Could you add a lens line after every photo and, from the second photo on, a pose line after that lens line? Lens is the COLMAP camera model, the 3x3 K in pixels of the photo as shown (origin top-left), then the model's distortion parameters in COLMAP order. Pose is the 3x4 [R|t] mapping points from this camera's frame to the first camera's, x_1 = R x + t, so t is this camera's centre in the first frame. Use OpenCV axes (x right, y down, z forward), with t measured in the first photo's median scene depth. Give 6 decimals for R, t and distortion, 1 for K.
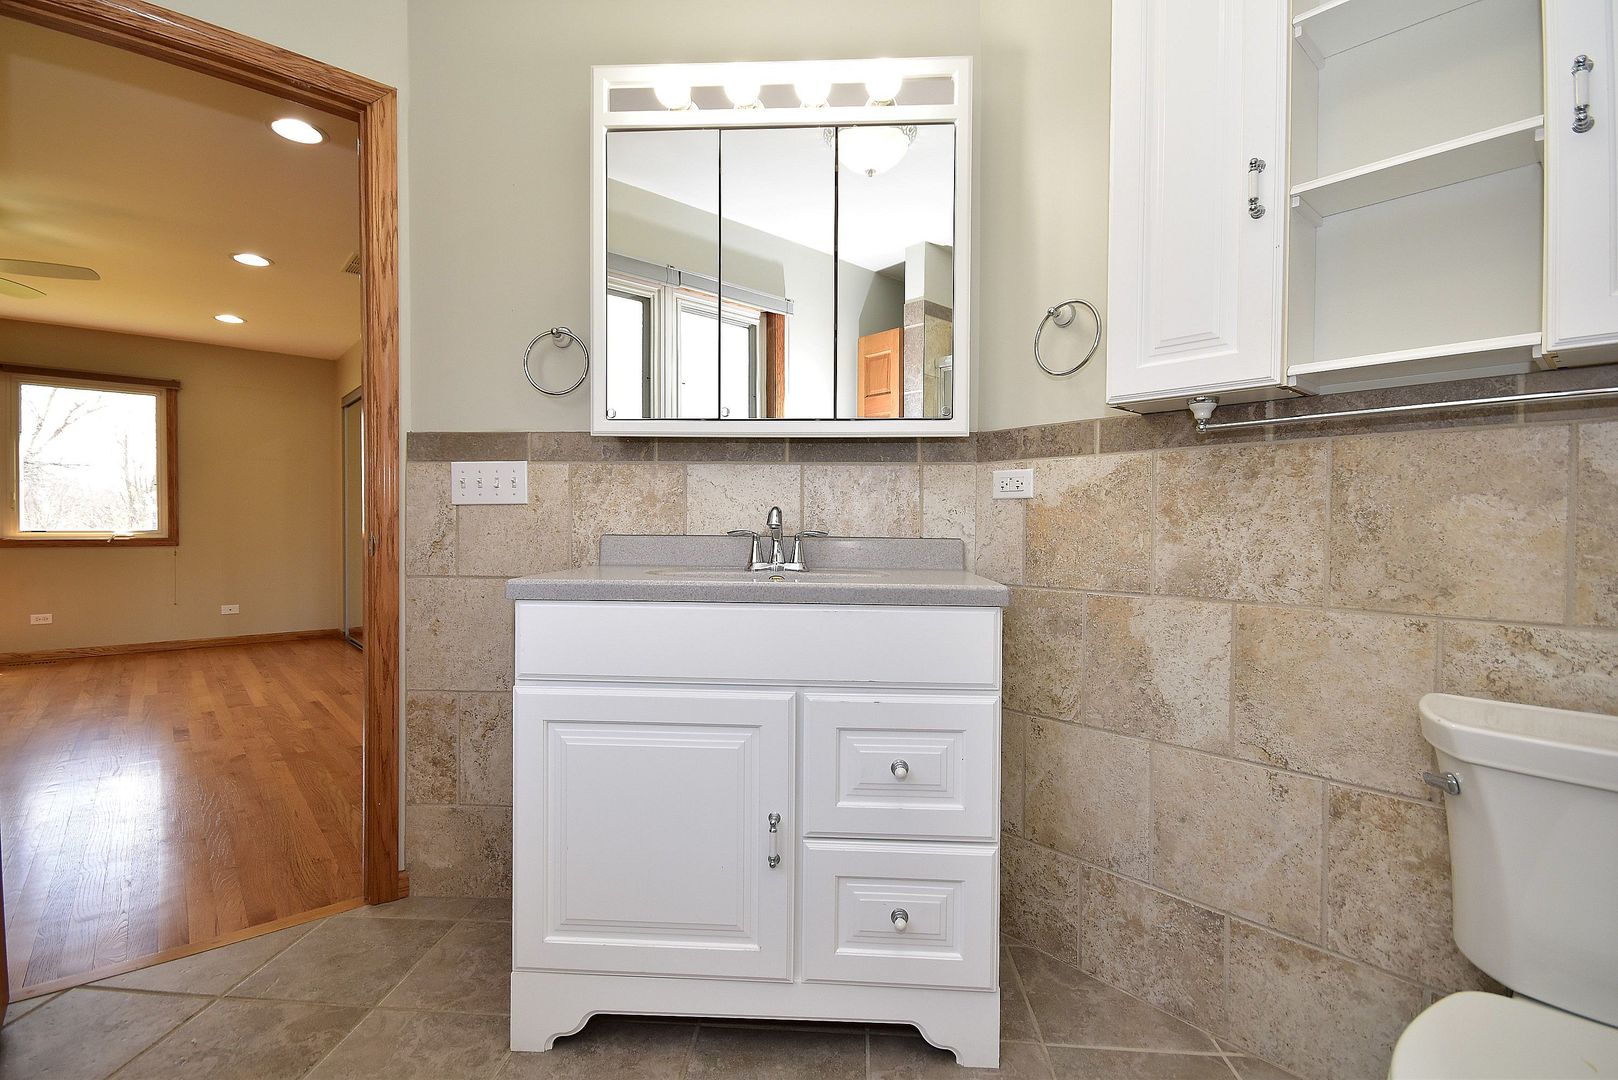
lens RADIAL K [[746.1, 0, 813.6], [0, 746.1, 540.4], [0, 0, 1]] dist [0.007976, -0.002131]
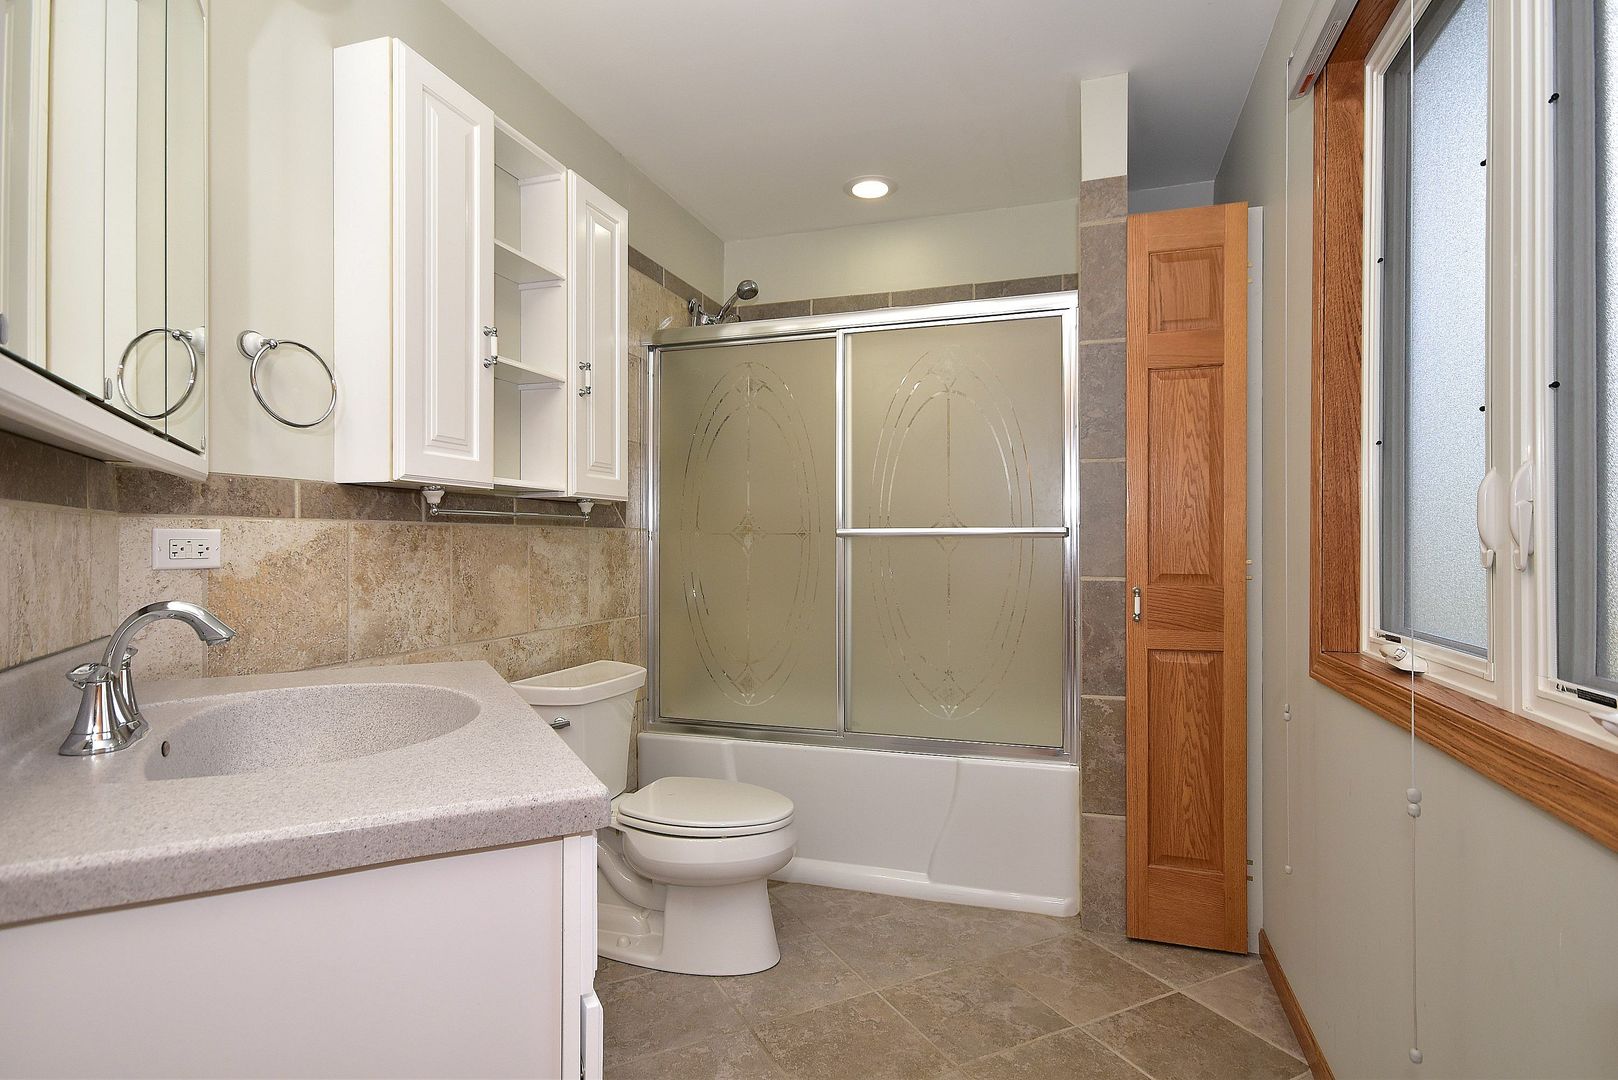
lens RADIAL K [[810.7, 0, 812.4], [0, 810.7, 534.4], [0, 0, 1]] dist [0.020305, -0.000861]
pose [[-0.508819, 0.000700, 0.860873, -0.825215], [0.009082, 0.999948, 0.004554, -0.100119], [-0.860826, 0.010136, -0.508799, 1.015854]]
